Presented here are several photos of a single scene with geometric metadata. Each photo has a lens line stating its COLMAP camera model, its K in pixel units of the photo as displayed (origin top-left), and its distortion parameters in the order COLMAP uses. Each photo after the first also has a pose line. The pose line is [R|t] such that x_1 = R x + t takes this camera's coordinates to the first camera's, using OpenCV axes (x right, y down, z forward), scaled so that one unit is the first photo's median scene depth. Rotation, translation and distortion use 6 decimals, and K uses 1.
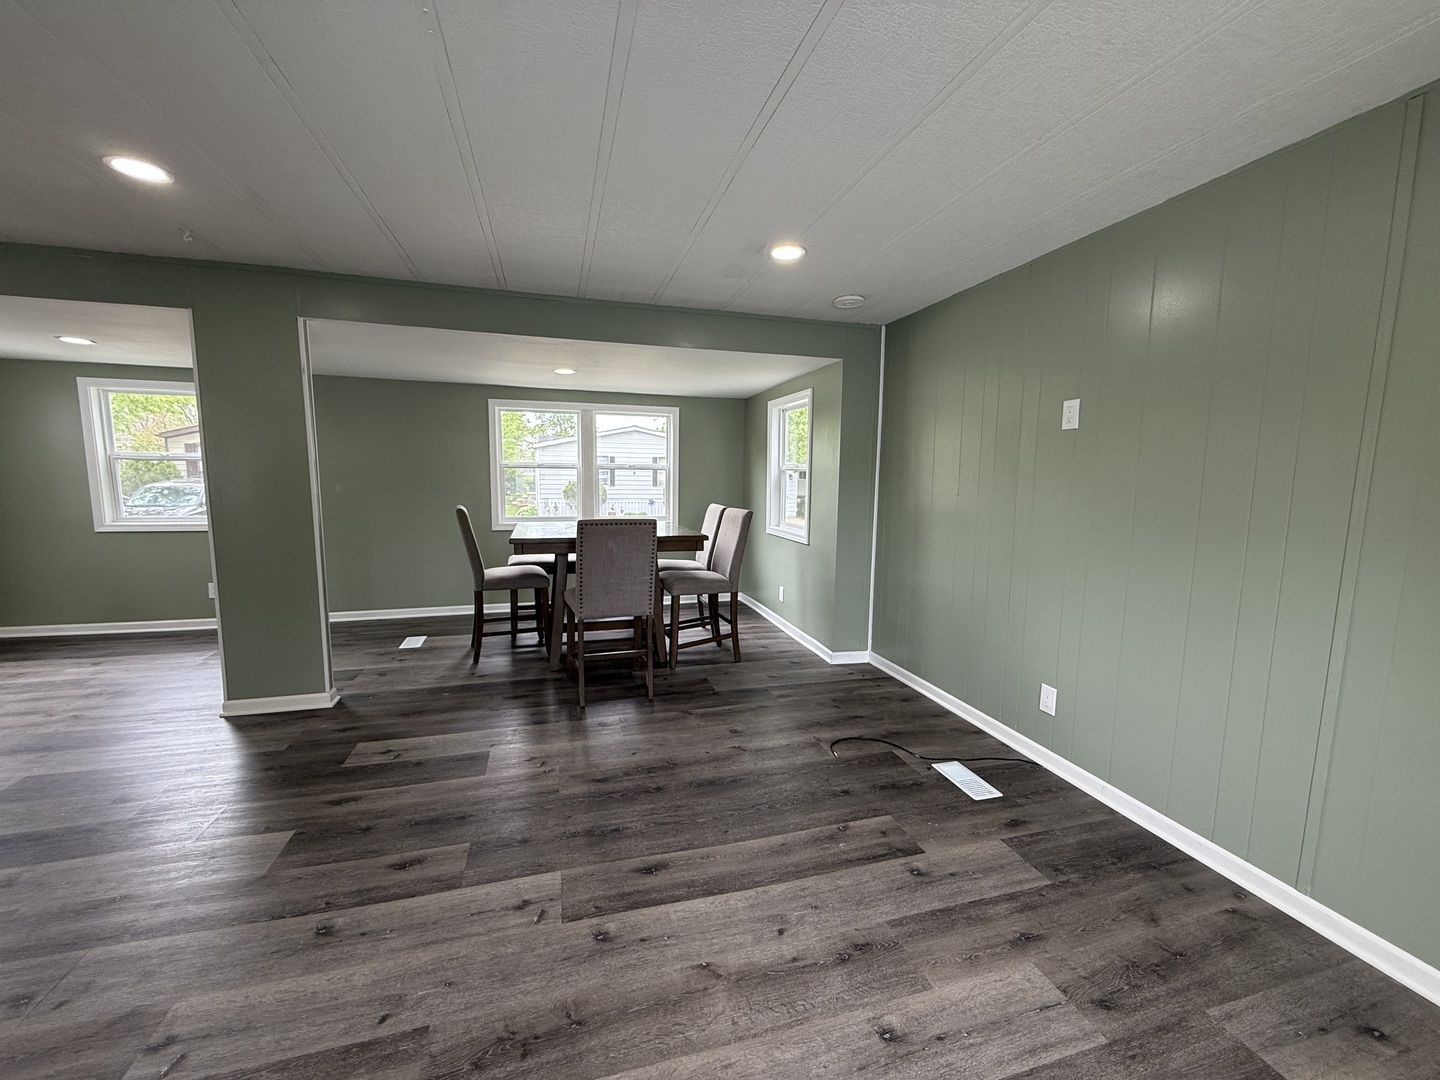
lens RADIAL K [[574.6, 0, 721.9], [0, 574.6, 540.7], [0, 0, 1]] dist [-0.001780, 0.000170]
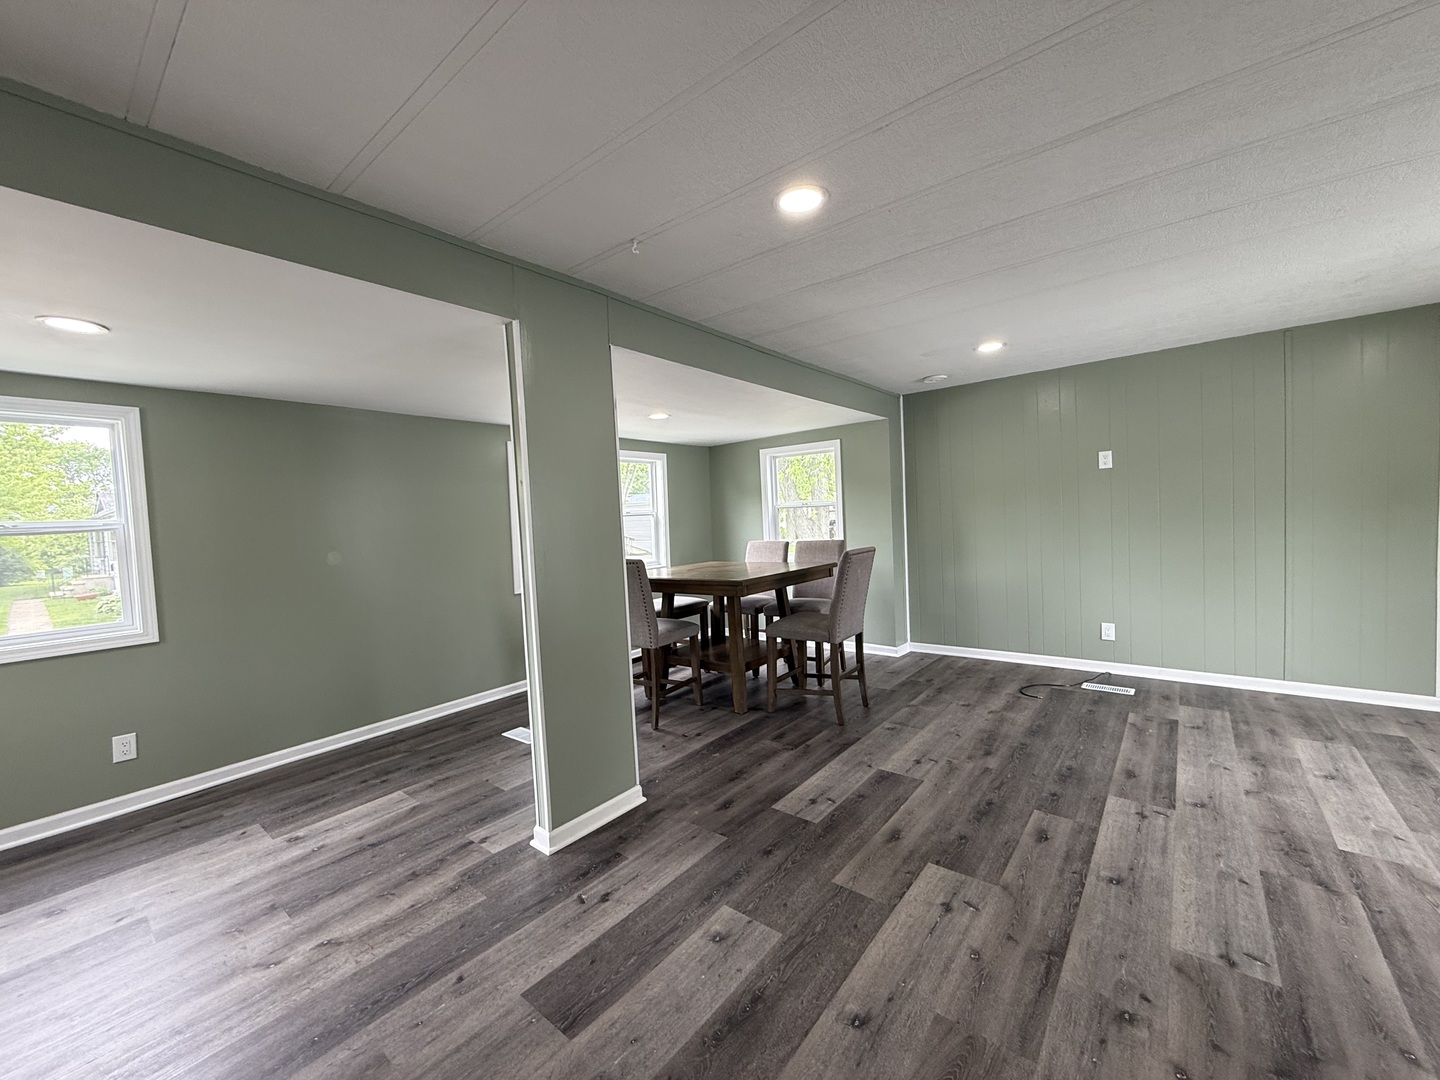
lens RADIAL K [[574.6, 0, 710.8], [0, 574.6, 547.5], [0, 0, 1]] dist [-0.001780, 0.000170]
pose [[0.819077, -0.081364, 0.567885, -1.533941], [0.122405, 0.991883, -0.034435, -0.053502], [-0.560473, 0.097716, 0.822387, 0.322900]]
